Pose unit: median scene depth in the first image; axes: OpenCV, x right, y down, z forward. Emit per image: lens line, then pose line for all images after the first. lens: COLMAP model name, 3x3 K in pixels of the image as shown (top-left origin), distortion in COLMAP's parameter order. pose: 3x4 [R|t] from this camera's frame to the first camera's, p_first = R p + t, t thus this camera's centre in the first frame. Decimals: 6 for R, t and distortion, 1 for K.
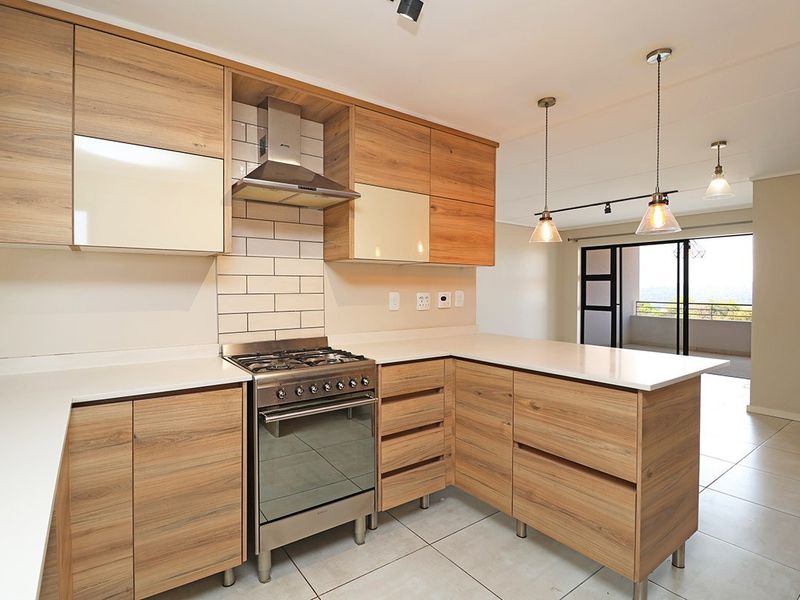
lens RADIAL K [[430.5, 0, 398.8], [0, 430.5, 298.2], [0, 0, 1]] dist [-0.025365, 0.000091]
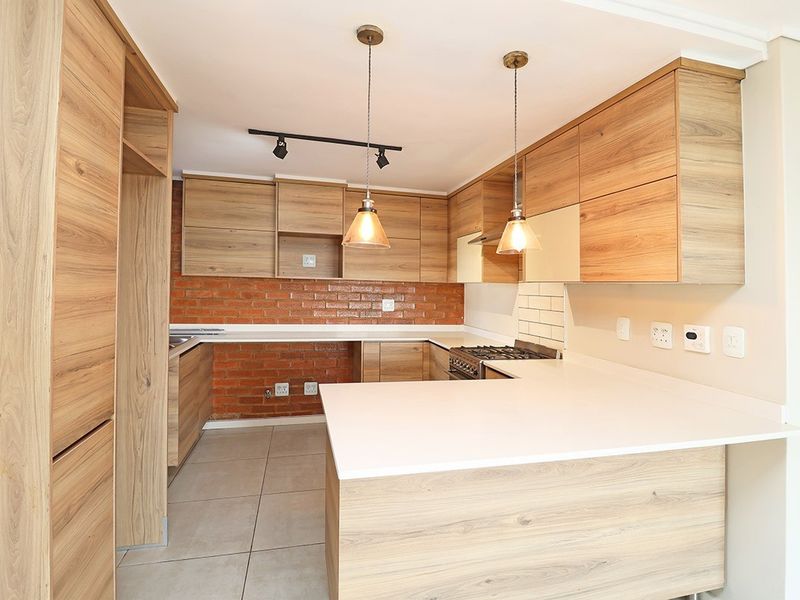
lens RADIAL K [[413.1, 0, 410.7], [0, 413.1, 286.2], [0, 0, 1]] dist [-0.016478, -0.000384]
pose [[-0.358543, -0.015178, -0.933390, 0.921704], [-0.052407, 0.998618, 0.003893, -0.059231], [0.932041, 0.050312, -0.358843, 0.964369]]
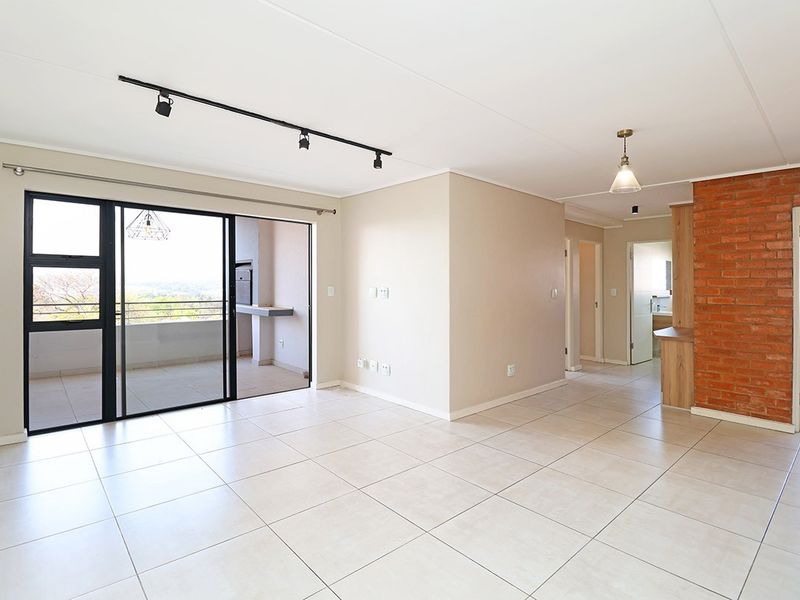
lens RADIAL K [[417.8, 0, 405.1], [0, 417.8, 284.4], [0, 0, 1]] dist [-0.020135, -0.000106]
pose [[-0.107361, -0.006117, 0.994201, -0.095634], [0.013812, 0.999875, 0.007643, -0.057286], [-0.994124, 0.014552, -0.107263, 1.874546]]
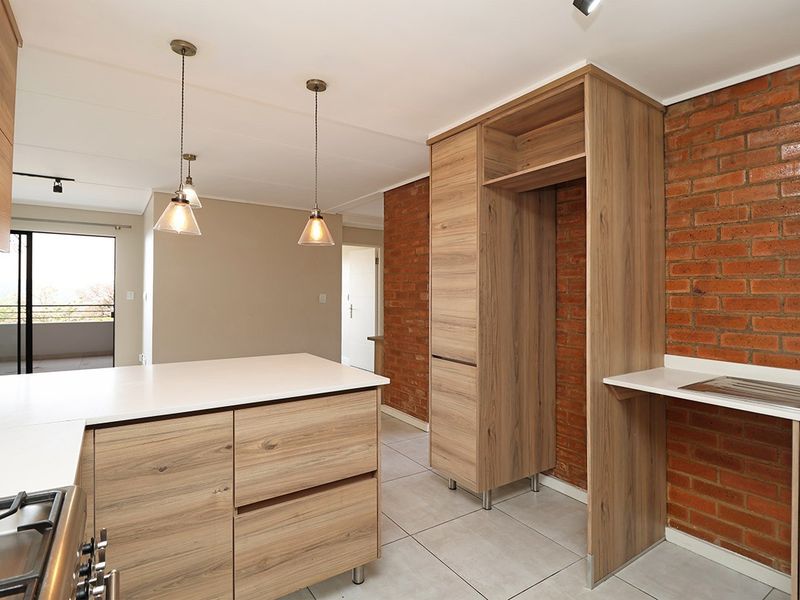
lens RADIAL K [[417.8, 0, 405.1], [0, 417.8, 284.4], [0, 0, 1]] dist [-0.020135, -0.000106]
pose [[0.023443, 0.014150, 0.999625, -0.323649], [0.013033, 0.999811, -0.014458, -0.022338], [-0.999640, 0.013367, 0.023254, 0.527124]]
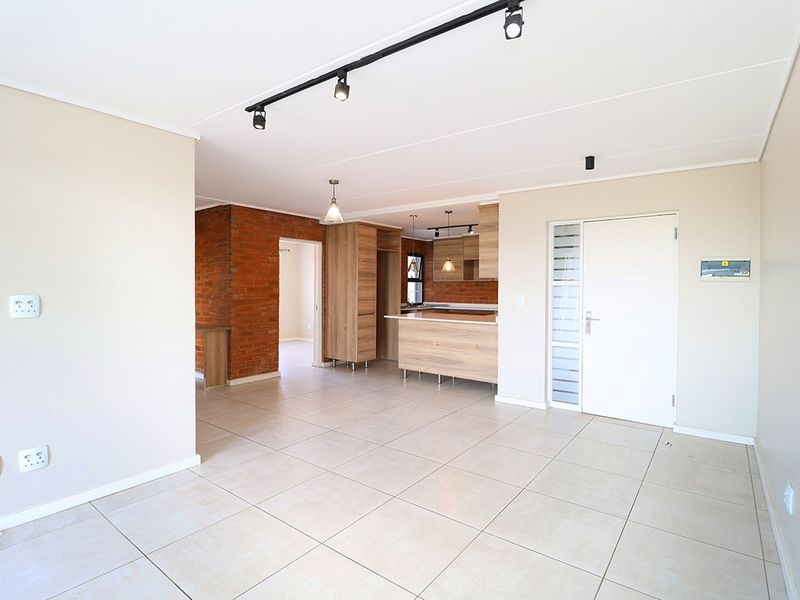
lens RADIAL K [[417.8, 0, 405.1], [0, 417.8, 284.4], [0, 0, 1]] dist [-0.020135, -0.000106]
pose [[-0.955526, -0.010383, -0.294723, 1.103532], [-0.015879, 0.999742, 0.016262, -0.076756], [0.294479, 0.020219, -0.955444, 2.765582]]
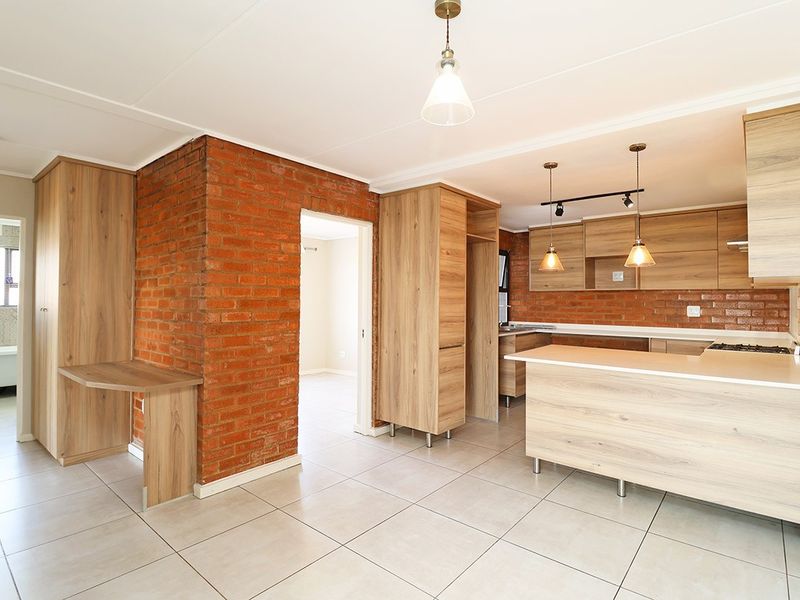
lens RADIAL K [[417.8, 0, 405.1], [0, 417.8, 284.4], [0, 0, 1]] dist [-0.020135, -0.000106]
pose [[-0.970866, -0.018463, -0.238913, 1.083818], [-0.015853, 0.999792, -0.012842, -0.047591], [0.239100, -0.008680, -0.970956, 1.718099]]
